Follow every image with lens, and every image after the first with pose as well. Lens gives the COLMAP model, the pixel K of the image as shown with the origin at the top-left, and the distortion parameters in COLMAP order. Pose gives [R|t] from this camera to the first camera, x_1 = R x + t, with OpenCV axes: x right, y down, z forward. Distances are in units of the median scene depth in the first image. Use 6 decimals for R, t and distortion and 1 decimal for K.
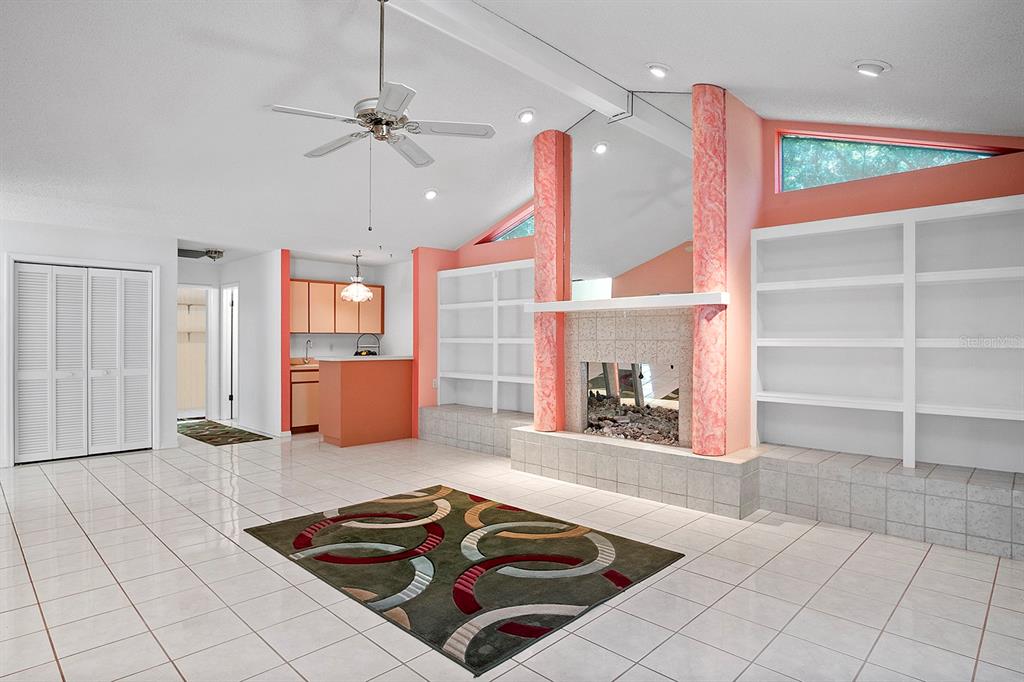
lens RADIAL K [[557.7, 0, 512.0], [0, 557.7, 341.0], [0, 0, 1]] dist [-0.031663, 0.000322]
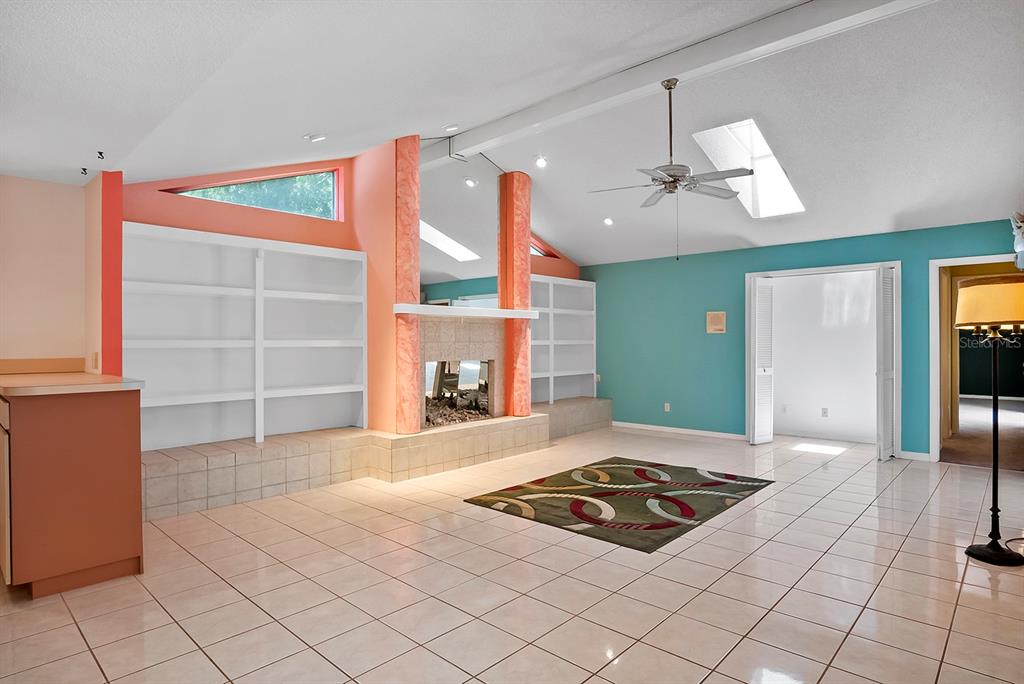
lens RADIAL K [[557.7, 0, 512.0], [0, 557.7, 342.0], [0, 0, 1]] dist [-0.031663, 0.000322]
pose [[-0.026489, -0.003371, 0.999643, -1.125098], [0.004879, 0.999982, 0.003502, -0.004984], [-0.999637, 0.004970, -0.026473, 1.014551]]
